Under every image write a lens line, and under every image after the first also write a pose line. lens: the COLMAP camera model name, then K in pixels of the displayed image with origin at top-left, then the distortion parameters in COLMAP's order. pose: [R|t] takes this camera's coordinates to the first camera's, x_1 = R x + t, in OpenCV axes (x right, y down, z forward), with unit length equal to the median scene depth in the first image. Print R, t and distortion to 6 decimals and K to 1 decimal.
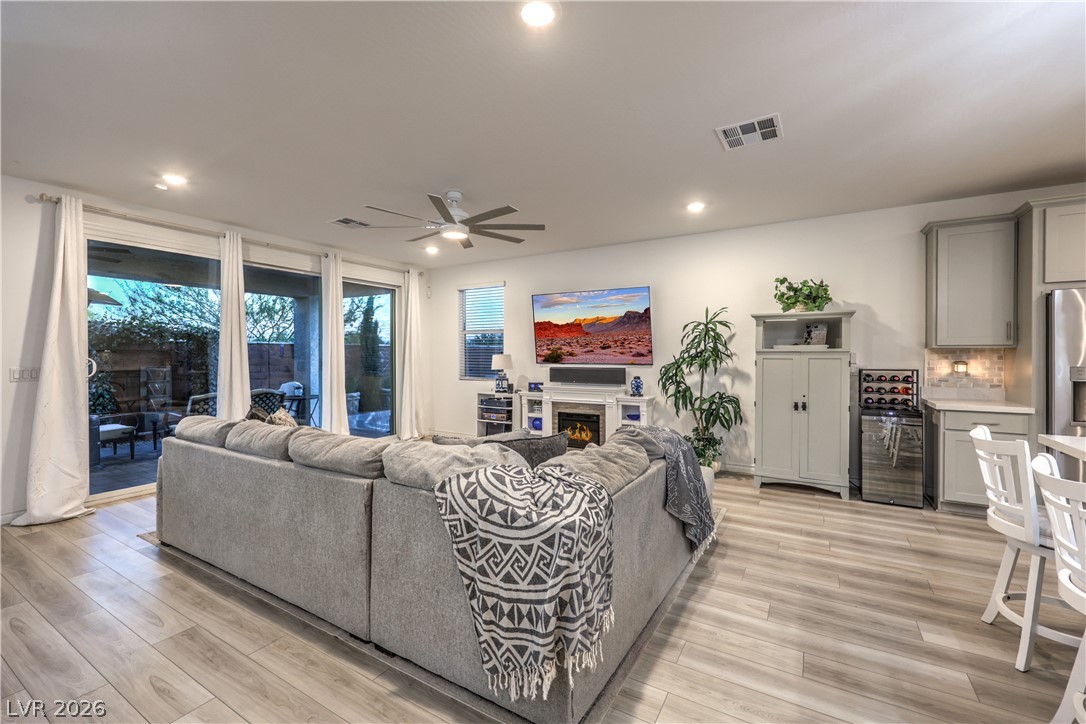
lens RADIAL K [[454.8, 0, 546.3], [0, 454.8, 358.7], [0, 0, 1]] dist [0.000196, 0.000122]
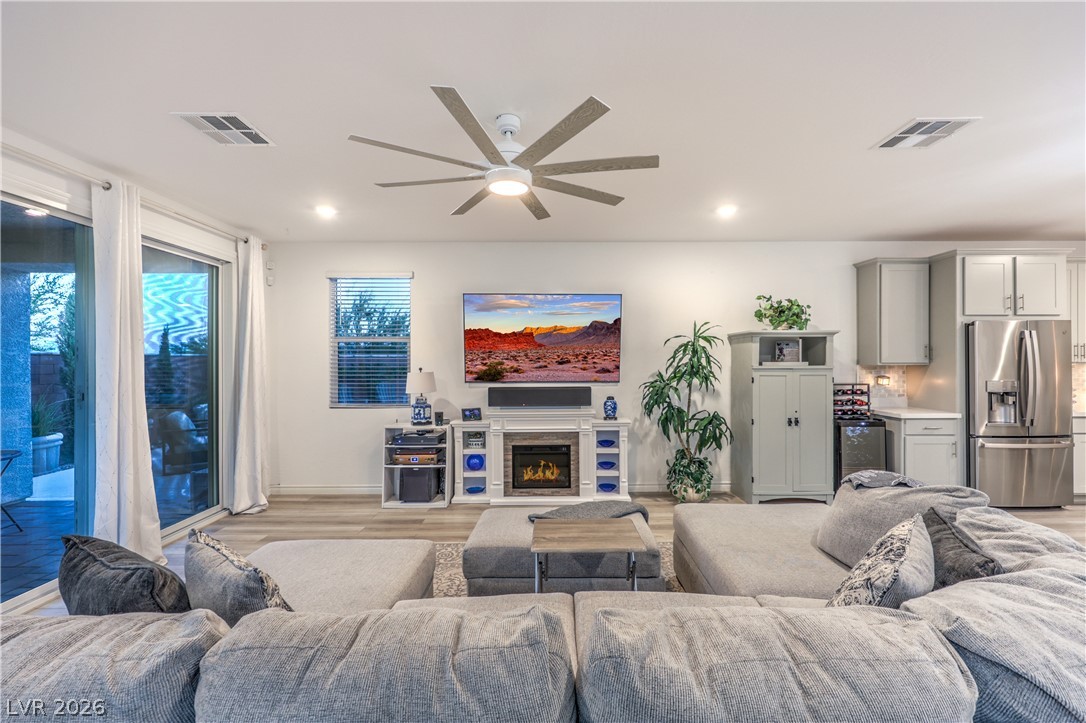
lens RADIAL K [[442.8, 0, 543.0], [0, 442.8, 361.5], [0, 0, 1]] dist [-0.000035, 0.000065]
pose [[0.854570, -0.003807, 0.519323, -0.339789], [0.007878, 0.999953, -0.005634, -0.023391], [-0.519277, 0.008906, 0.854560, 0.335493]]
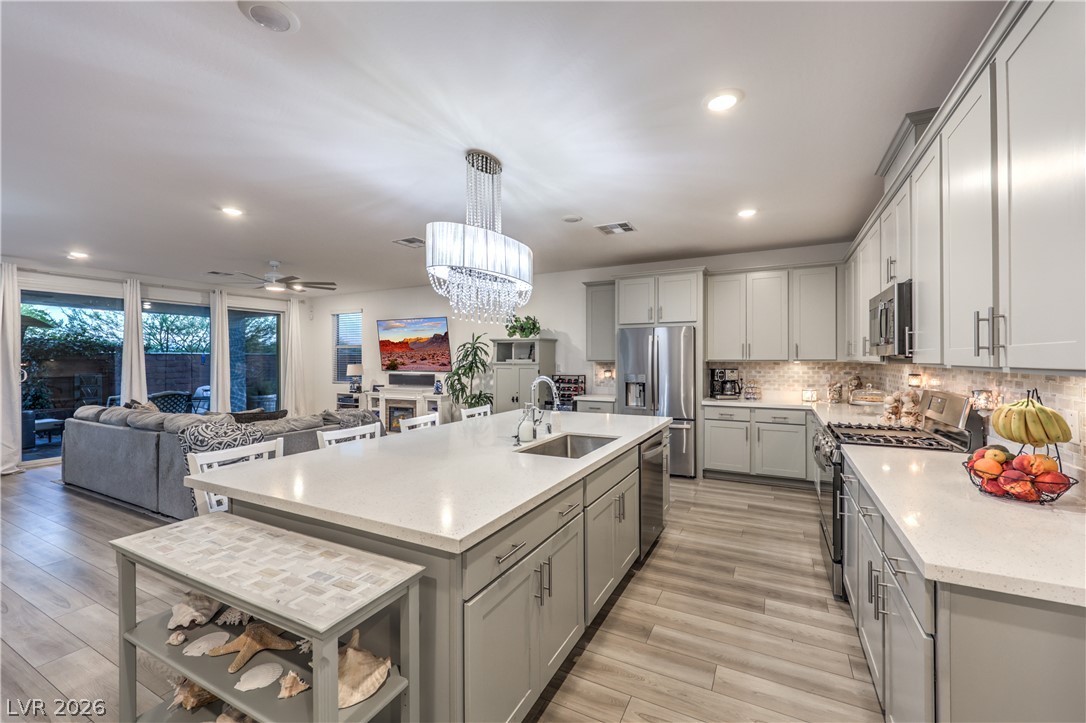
lens RADIAL K [[442.8, 0, 543.0], [0, 442.8, 361.5], [0, 0, 1]] dist [-0.000035, 0.000065]
pose [[0.998402, -0.001358, 0.056489, 0.435627], [0.001579, 0.999991, -0.003871, -0.013119], [-0.056483, 0.003954, 0.998396, -0.383614]]
